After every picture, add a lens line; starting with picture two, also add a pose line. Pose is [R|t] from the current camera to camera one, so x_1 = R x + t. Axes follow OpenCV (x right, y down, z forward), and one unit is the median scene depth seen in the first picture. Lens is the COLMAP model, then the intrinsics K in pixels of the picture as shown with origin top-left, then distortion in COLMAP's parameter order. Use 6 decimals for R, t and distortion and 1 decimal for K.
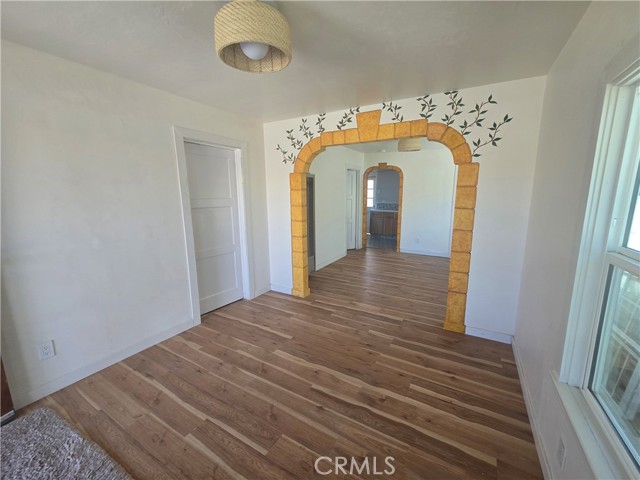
lens RADIAL K [[262.3, 0, 321.5], [0, 262.3, 238.7], [0, 0, 1]] dist [-0.004719, 0.003727]
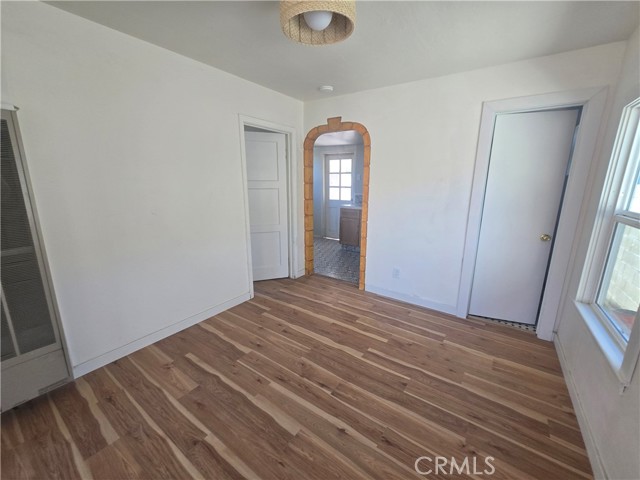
lens RADIAL K [[262.3, 0, 321.4], [0, 262.3, 239.5], [0, 0, 1]] dist [-0.004719, 0.003727]
pose [[0.995421, 0.030101, -0.090728, 0.649170], [-0.025795, 0.998501, 0.048267, -0.190868], [0.092045, -0.045706, 0.994705, 1.185897]]
